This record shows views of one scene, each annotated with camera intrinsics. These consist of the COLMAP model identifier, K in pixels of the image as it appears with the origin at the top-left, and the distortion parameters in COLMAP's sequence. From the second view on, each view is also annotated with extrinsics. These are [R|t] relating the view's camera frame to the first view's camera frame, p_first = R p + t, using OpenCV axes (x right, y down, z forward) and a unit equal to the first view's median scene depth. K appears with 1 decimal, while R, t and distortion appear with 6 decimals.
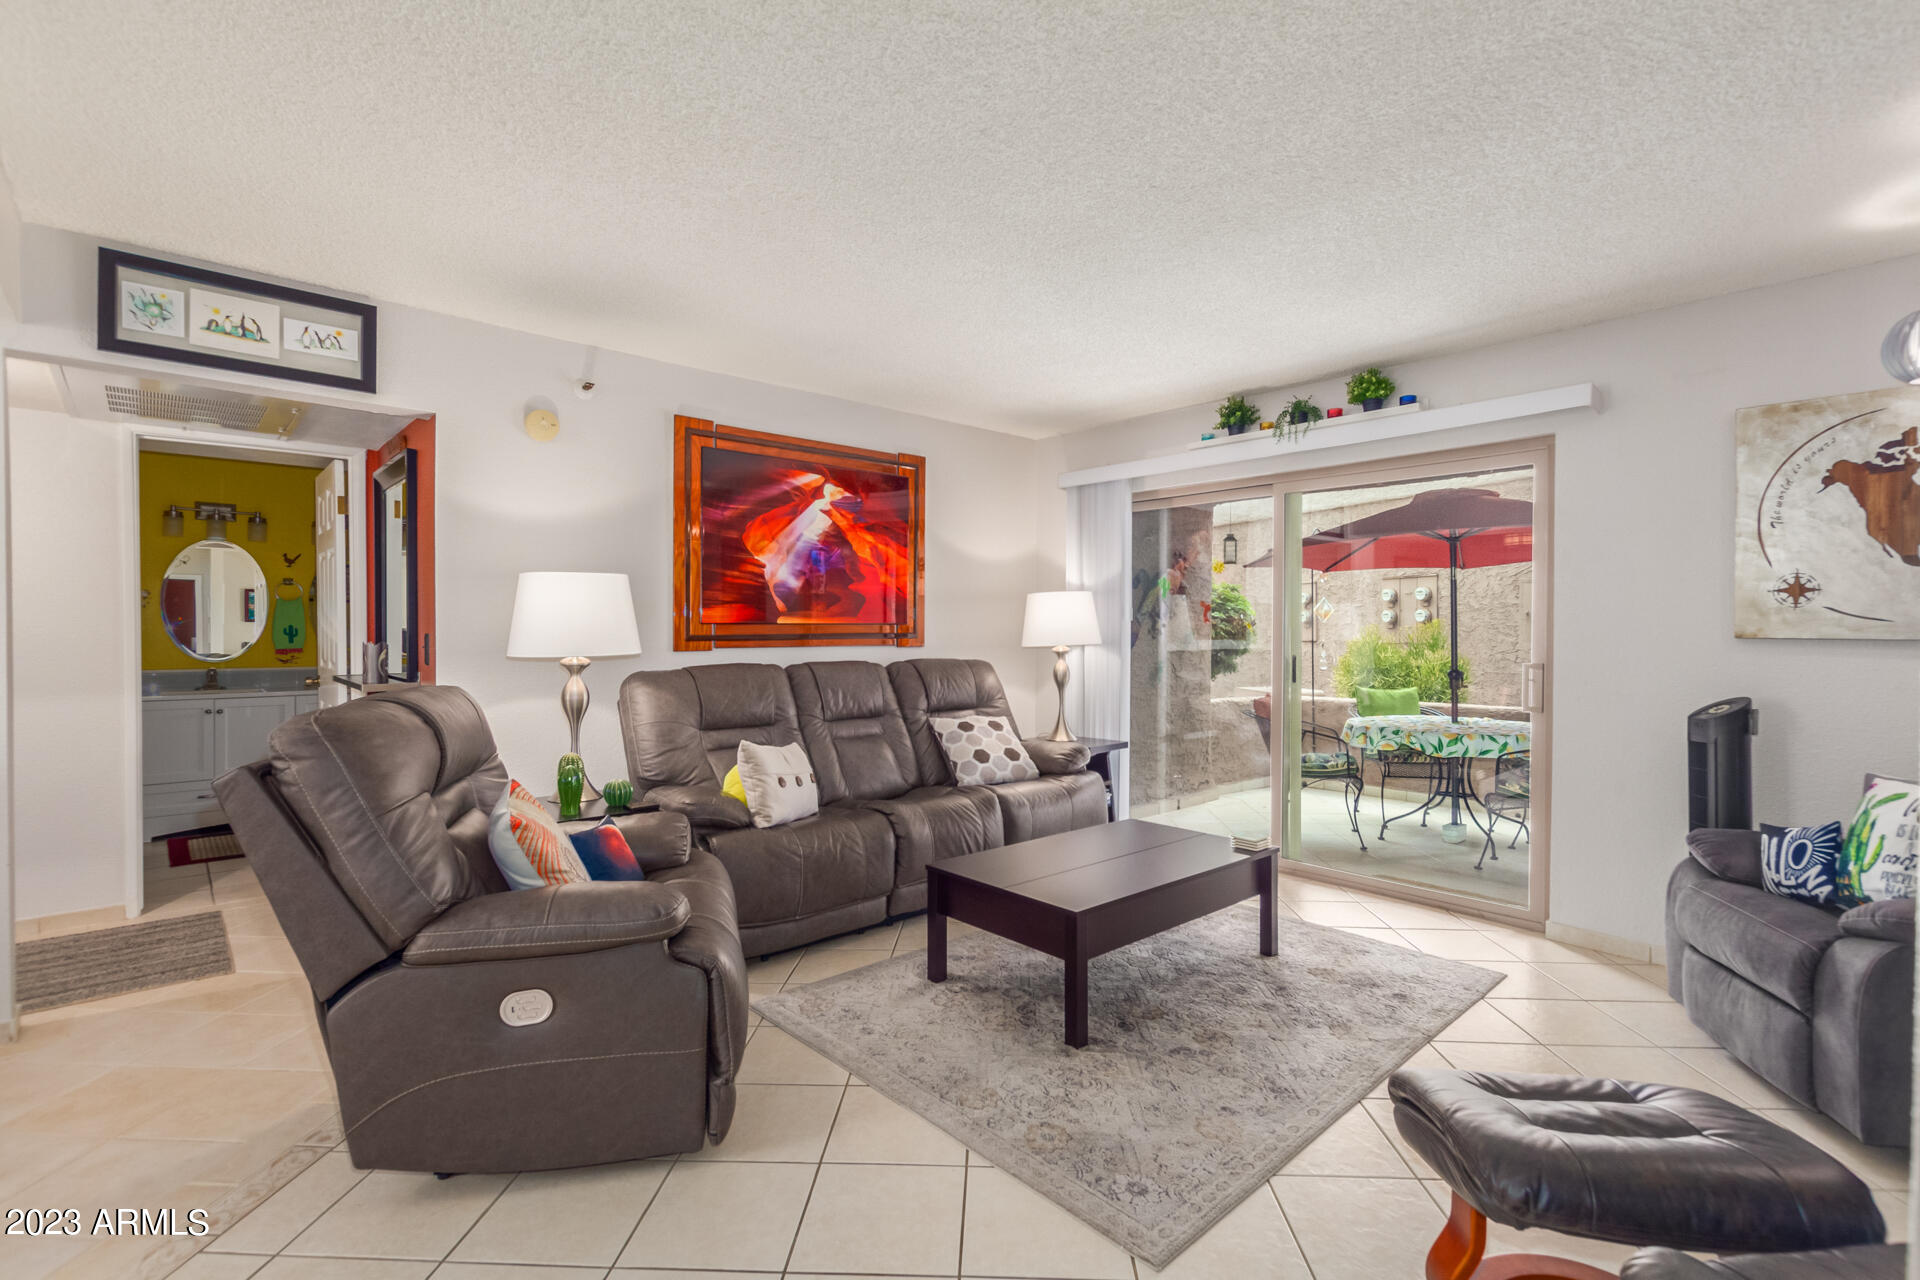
lens RADIAL K [[889.1, 0, 964.5], [0, 889.1, 627.7], [0, 0, 1]] dist [0.010881, -0.007945]
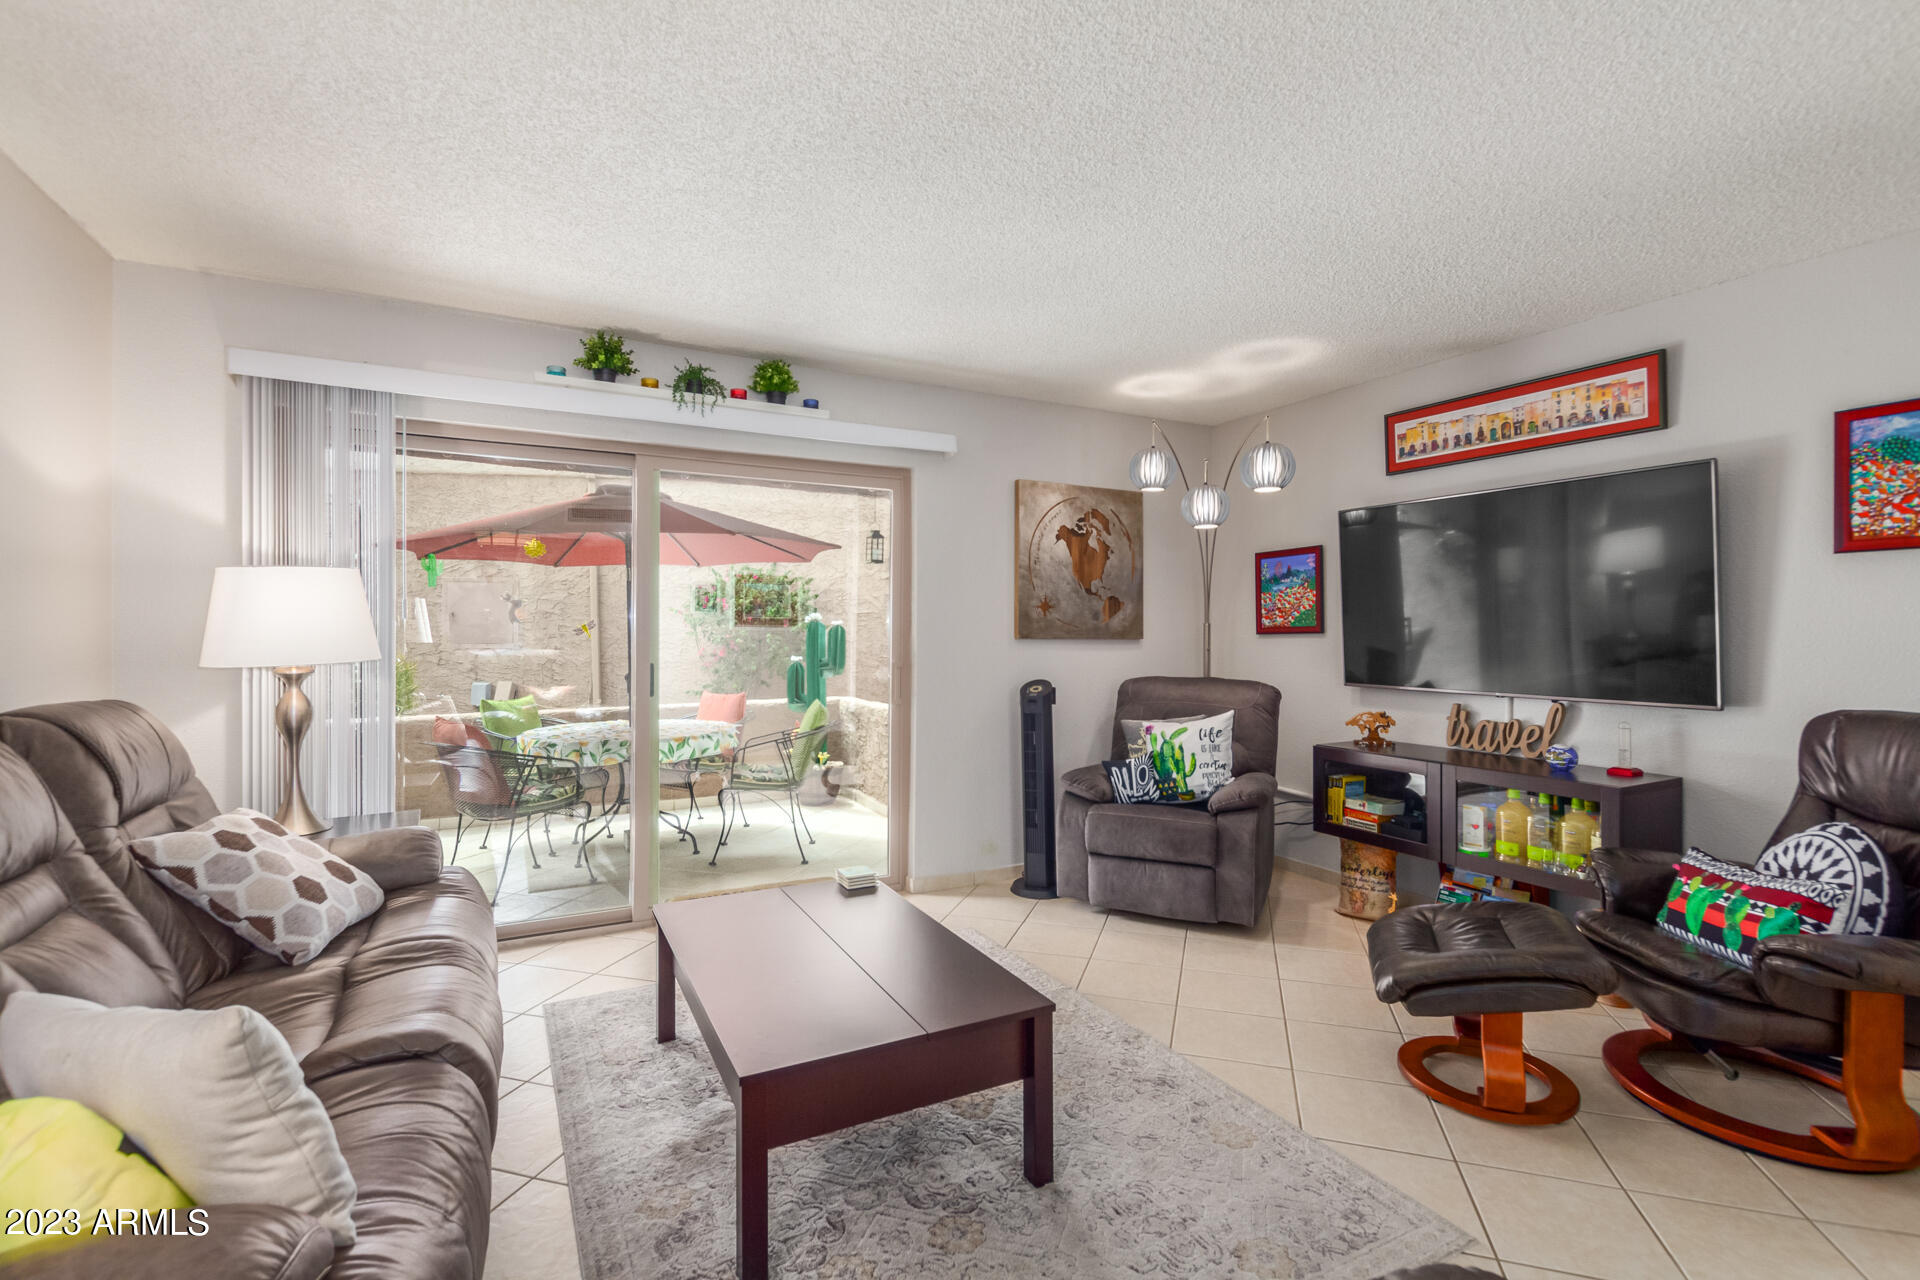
lens RADIAL K [[889.1, 0, 963.6], [0, 889.1, 636.9], [0, 0, 1]] dist [0.010881, -0.007945]
pose [[0.238072, -0.008547, 0.971210, -0.525701], [-0.003752, 0.999946, 0.009719, -0.005255], [-0.971240, -0.005958, 0.238027, 0.719694]]
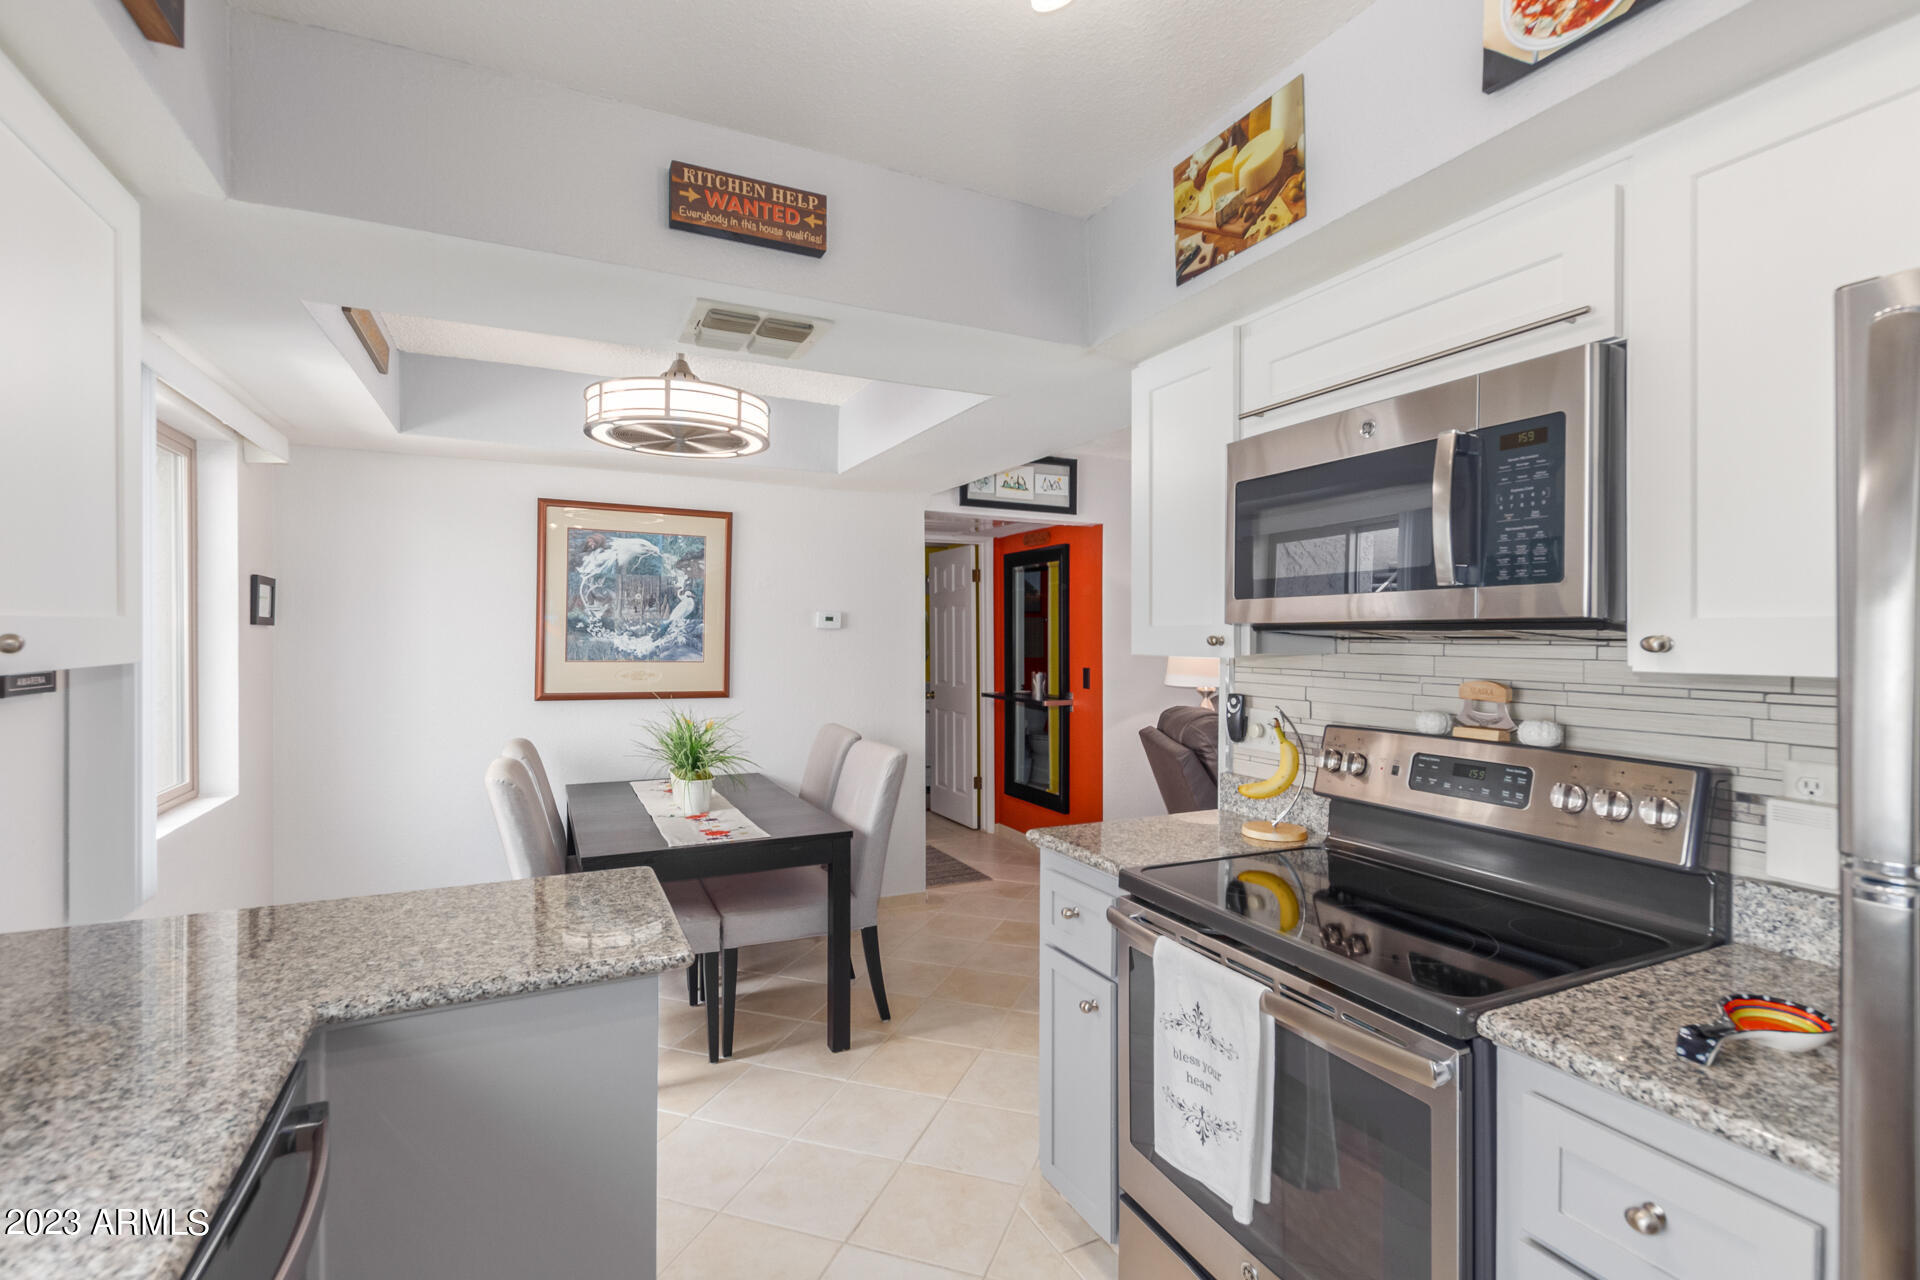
lens RADIAL K [[889.1, 0, 955.5], [0, 889.1, 631.5], [0, 0, 1]] dist [0.010881, -0.007945]
pose [[0.956478, -0.003645, -0.291780, -0.409458], [0.002118, 0.999982, -0.005549, -0.051664], [0.291795, 0.004690, 0.956469, -0.544624]]
